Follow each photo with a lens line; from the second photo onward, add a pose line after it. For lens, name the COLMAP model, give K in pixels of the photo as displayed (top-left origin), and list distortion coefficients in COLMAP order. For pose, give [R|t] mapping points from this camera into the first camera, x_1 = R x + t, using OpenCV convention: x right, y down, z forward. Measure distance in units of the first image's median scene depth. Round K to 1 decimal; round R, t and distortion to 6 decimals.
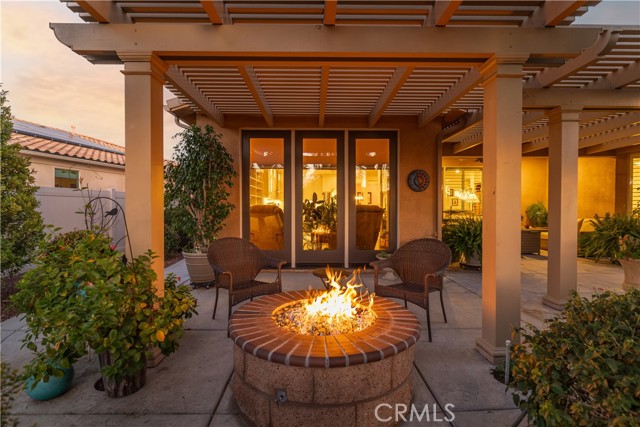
lens RADIAL K [[307.1, 0, 320.0], [0, 307.1, 213.5], [0, 0, 1]] dist [0.000438, -0.000101]
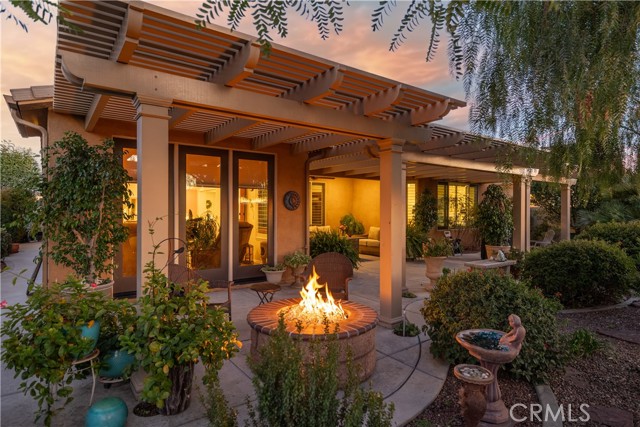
lens RADIAL K [[357.3, 0, 320.0], [0, 357.3, 213.5], [0, 0, 1]] dist [0.000053, -0.000105]
pose [[0.820606, 0.001322, 0.571493, -0.352628], [0.005829, 0.999926, -0.010682, -0.044807], [-0.571465, 0.012097, 0.820537, -0.146496]]
